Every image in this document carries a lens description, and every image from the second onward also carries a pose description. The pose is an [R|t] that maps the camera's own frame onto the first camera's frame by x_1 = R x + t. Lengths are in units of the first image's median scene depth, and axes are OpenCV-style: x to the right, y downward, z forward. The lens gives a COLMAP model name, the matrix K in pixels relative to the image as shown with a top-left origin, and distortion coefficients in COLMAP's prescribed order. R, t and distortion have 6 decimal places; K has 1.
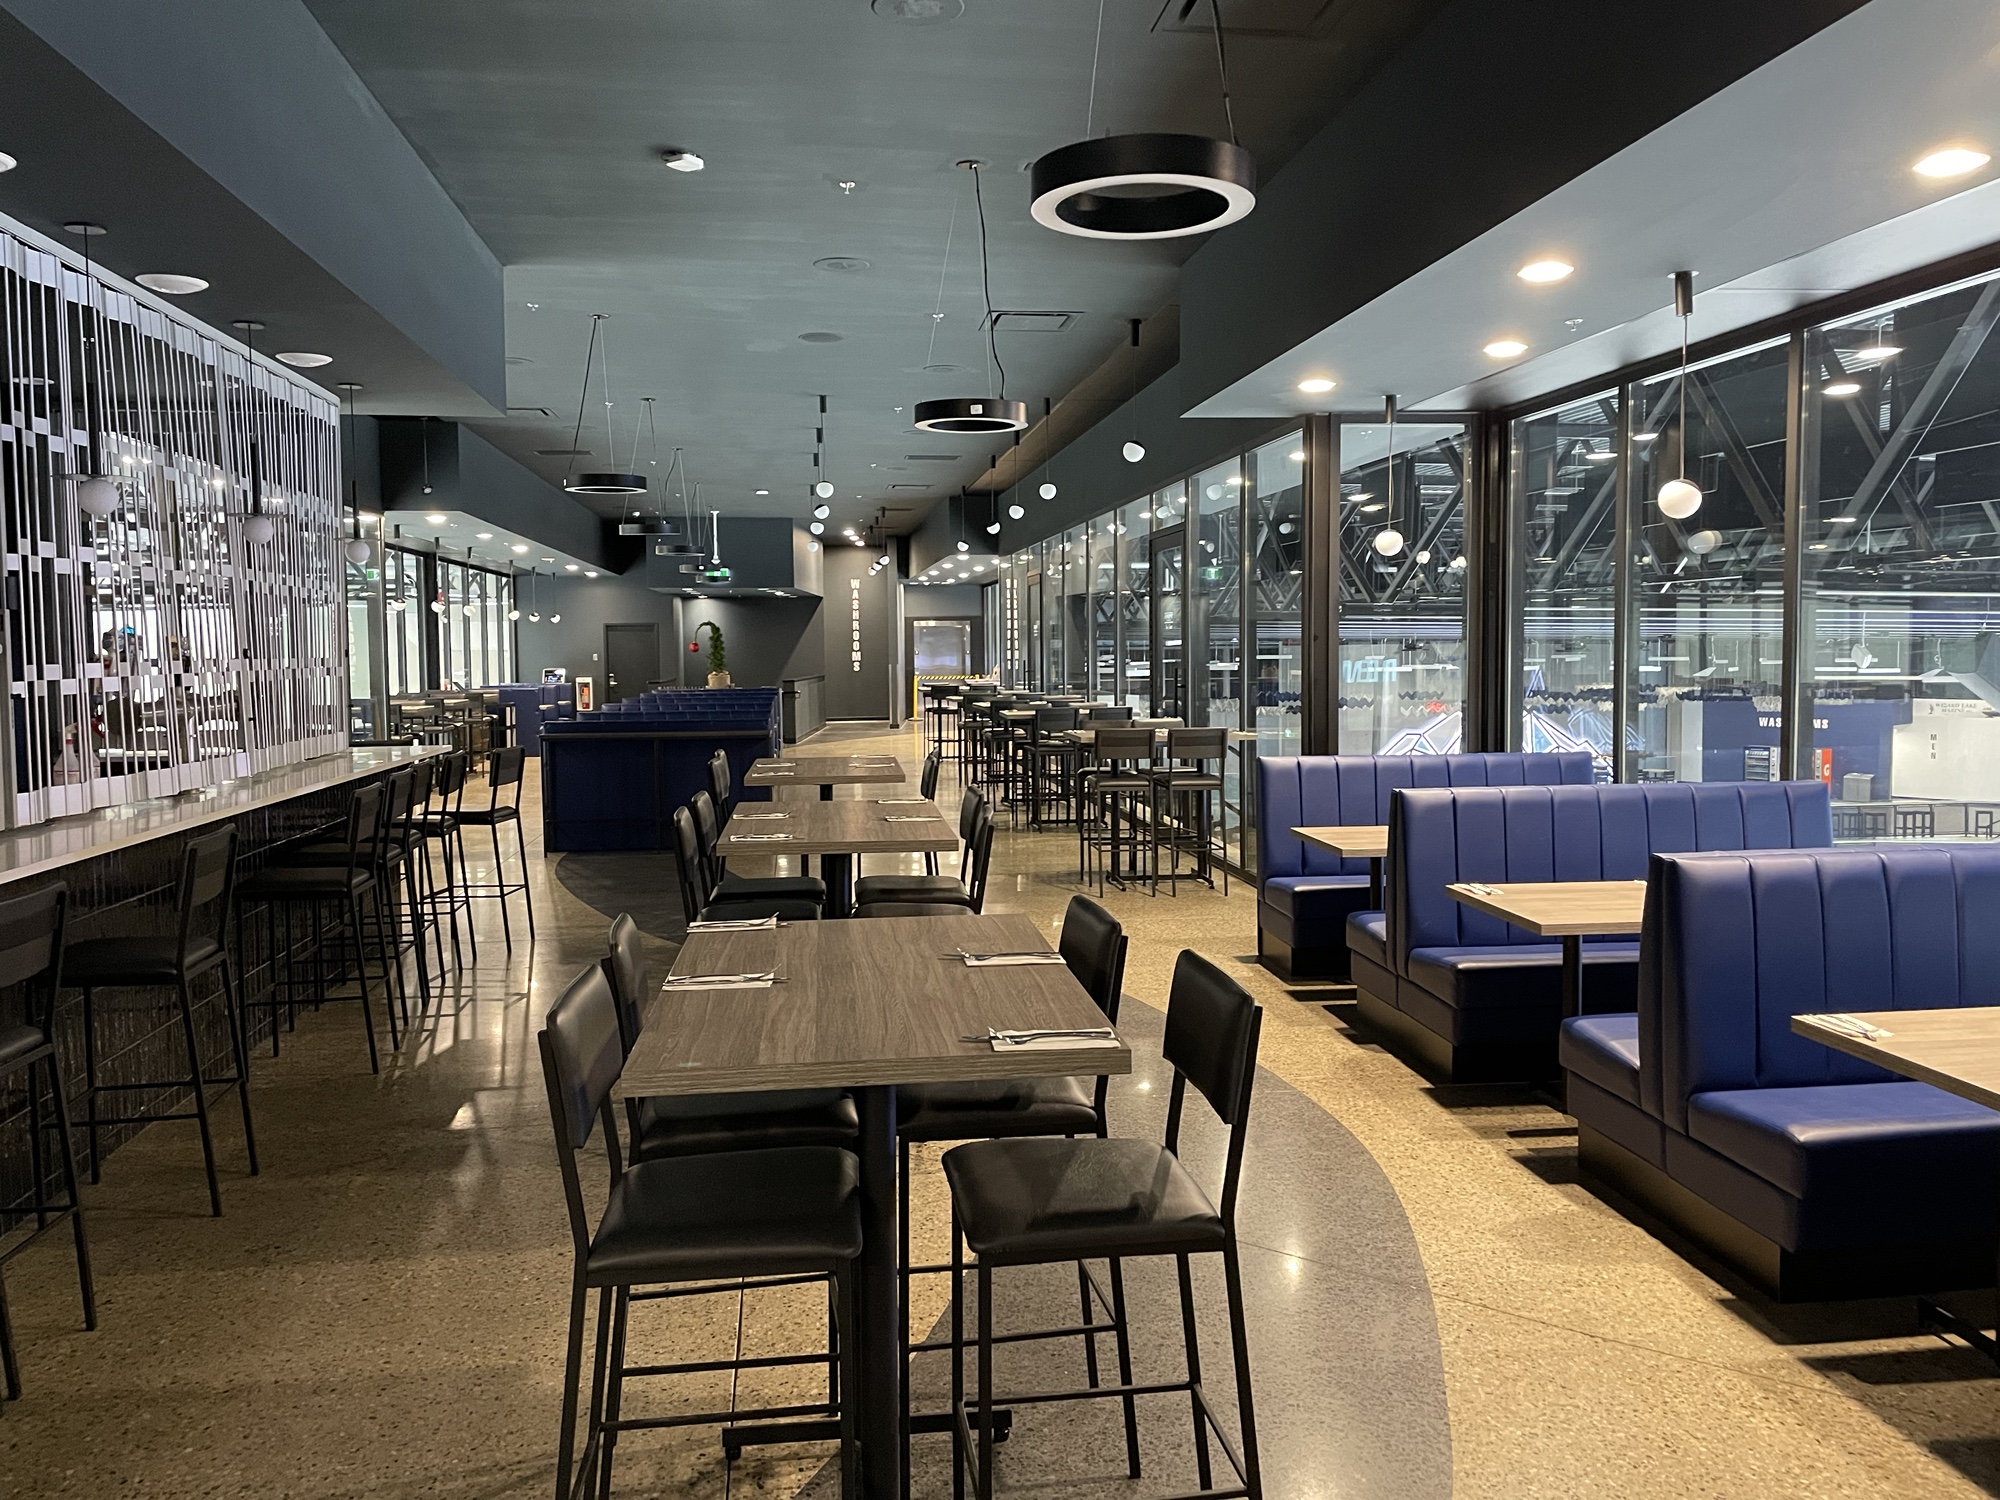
lens RADIAL K [[1500.7, 0, 1008.2], [0, 1500.7, 731.8], [0, 0, 1]] dist [0.056694, -0.073873]
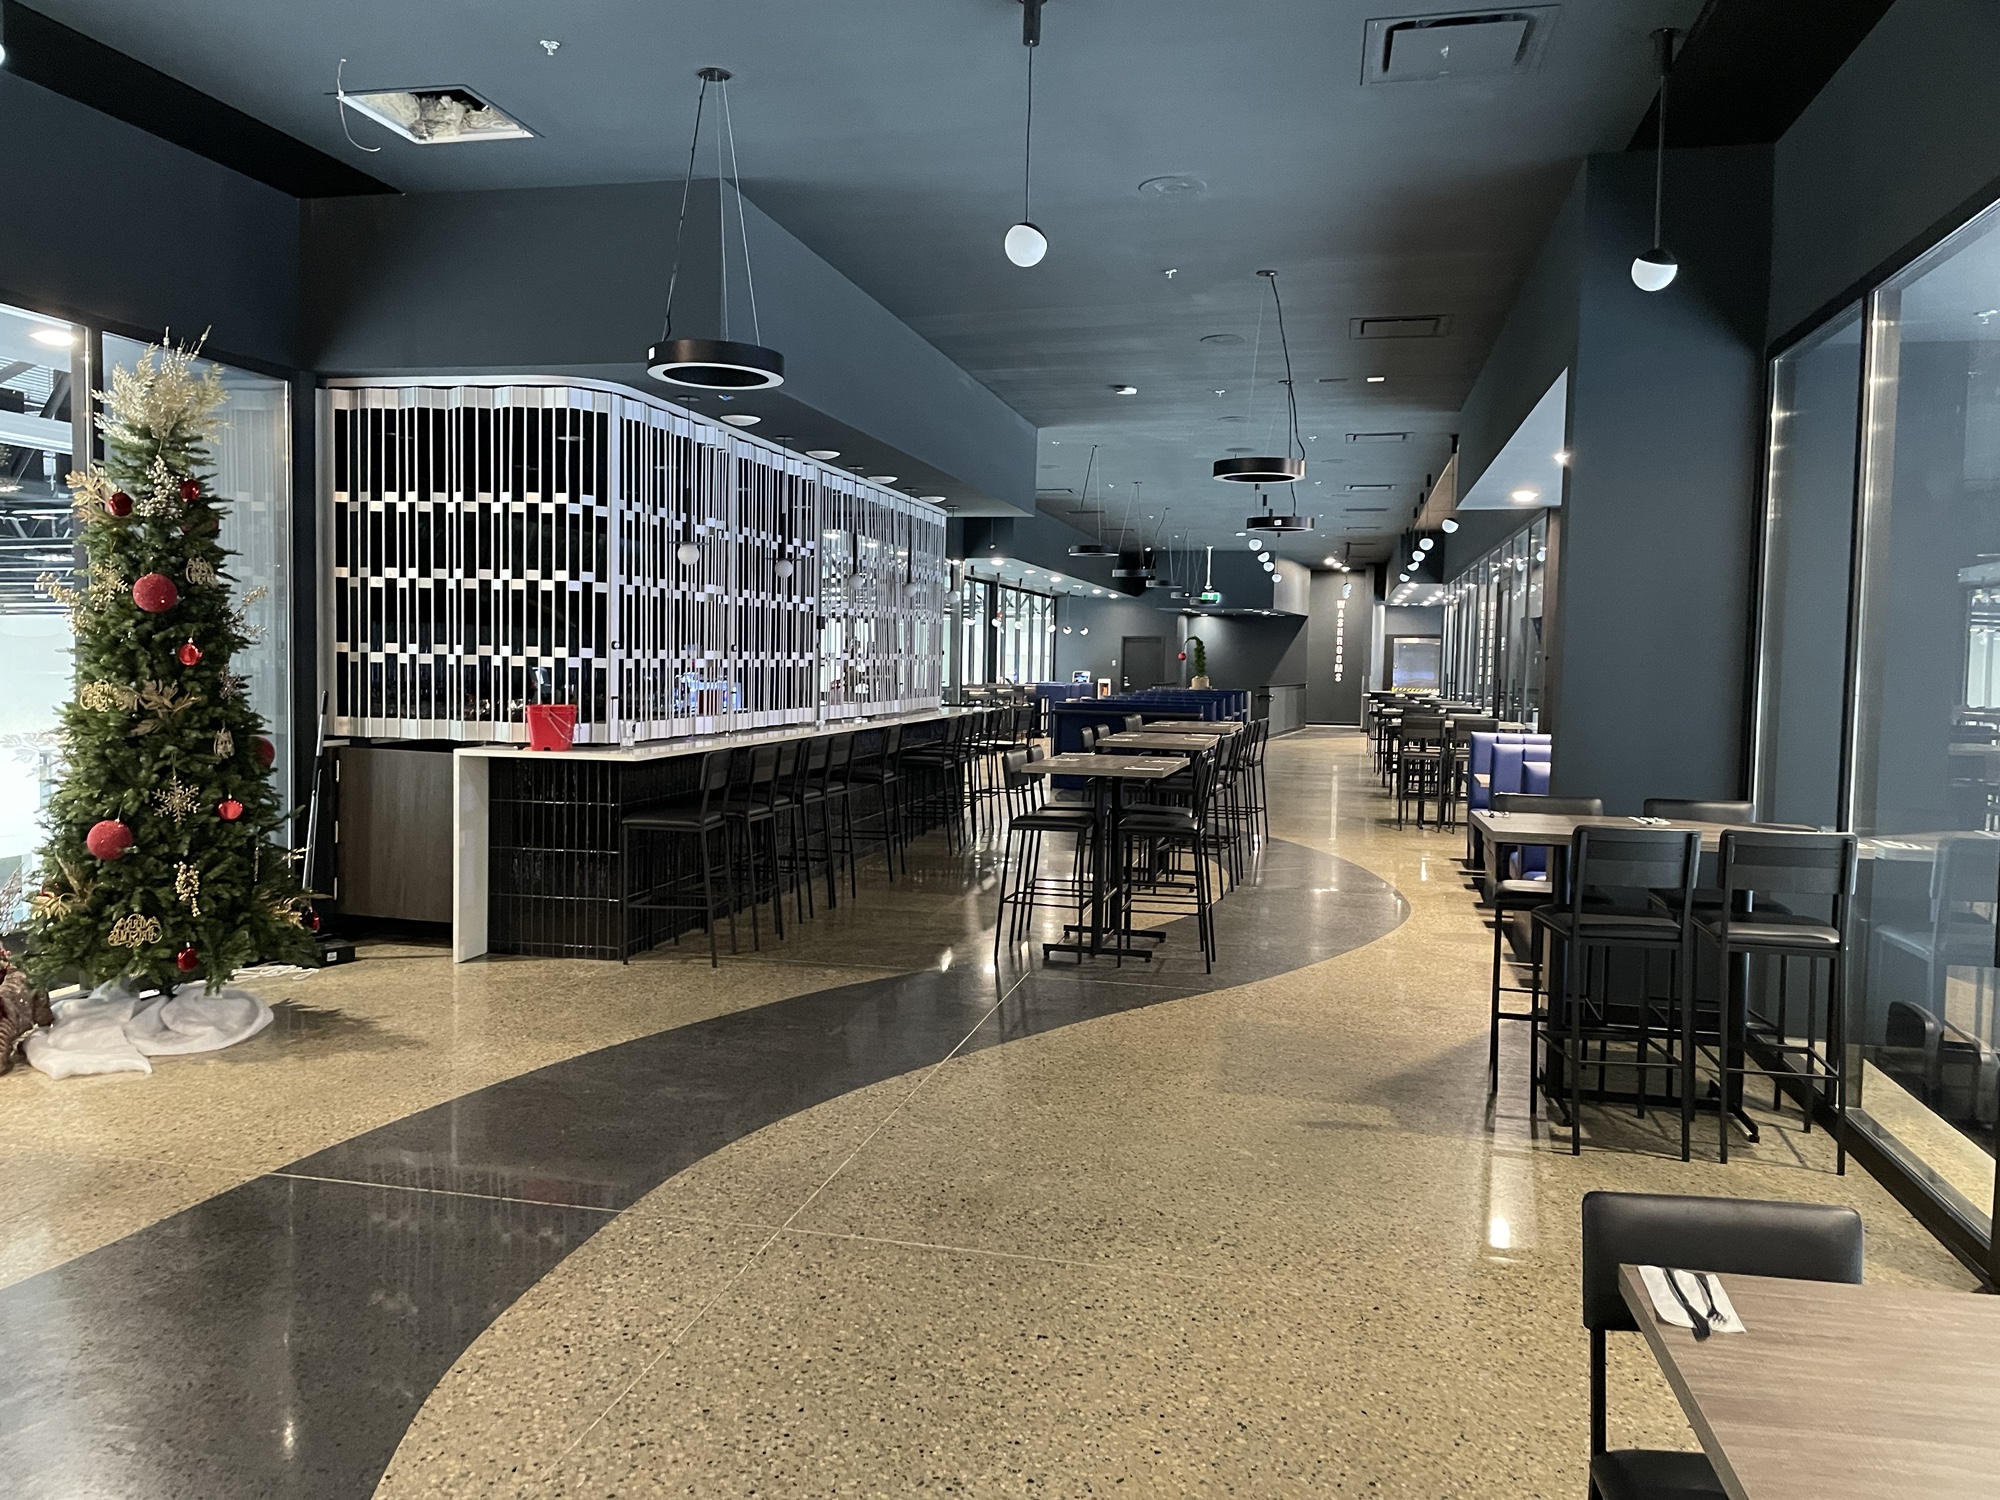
lens RADIAL K [[1500.7, 0, 994.7], [0, 1500.7, 743.4], [0, 0, 1]] dist [0.056694, -0.073873]
pose [[0.933830, 0.046853, -0.354636, 0.284308], [-0.047083, 0.998859, 0.007987, 0.043033], [0.354605, 0.009238, 0.934970, -0.712855]]
